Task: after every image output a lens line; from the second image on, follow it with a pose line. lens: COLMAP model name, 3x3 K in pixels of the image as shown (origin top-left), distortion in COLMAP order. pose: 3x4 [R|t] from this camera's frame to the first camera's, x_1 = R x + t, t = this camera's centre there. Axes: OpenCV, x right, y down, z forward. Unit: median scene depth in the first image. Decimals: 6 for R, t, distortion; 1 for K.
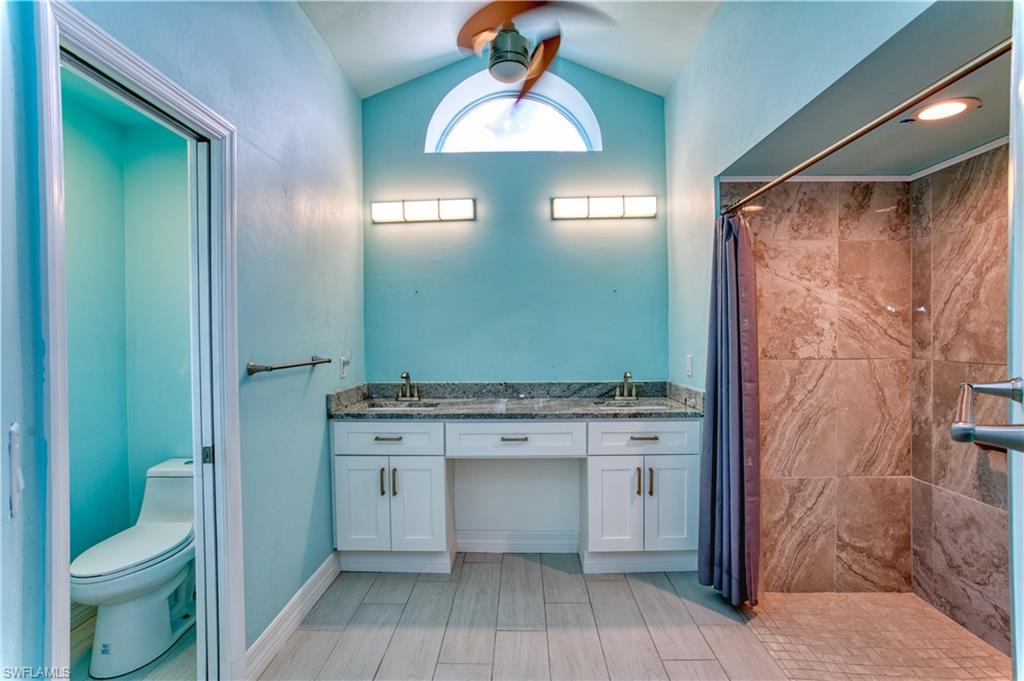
lens RADIAL K [[499.0, 0, 512.0], [0, 499.0, 340.5], [0, 0, 1]] dist [-0.086295, 0.042326]
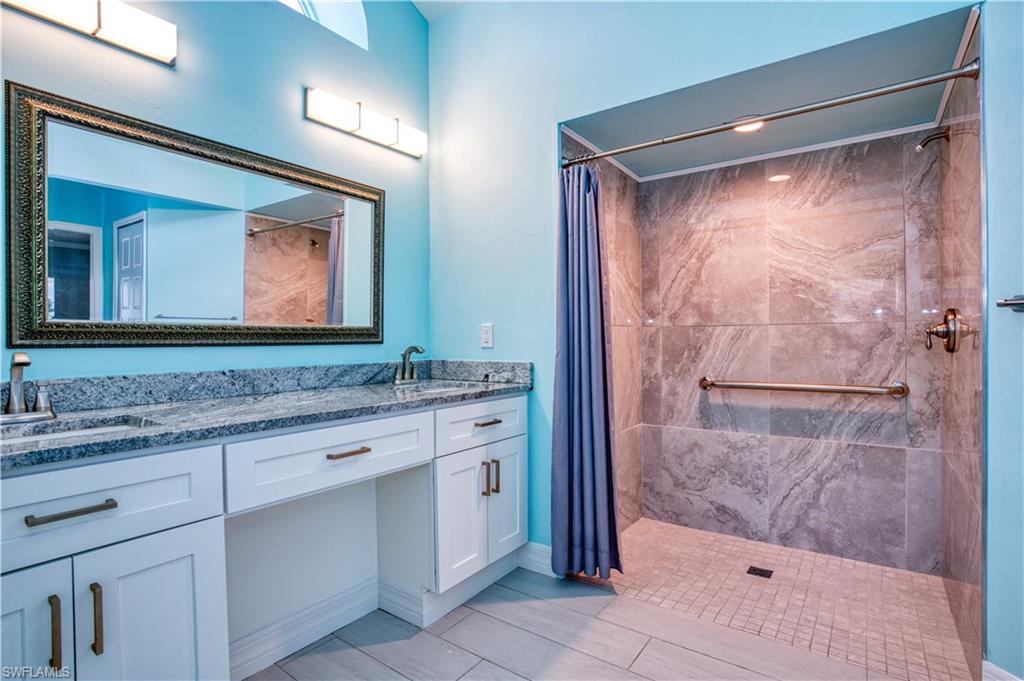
lens RADIAL K [[502.5, 0, 512.0], [0, 502.5, 340.5], [0, 0, 1]] dist [-0.097181, 0.045014]
pose [[0.565069, -0.000189, 0.825044, -0.420036], [0.012708, 0.999883, -0.008475, 0.083471], [-0.824946, 0.015273, 0.565005, 0.582214]]
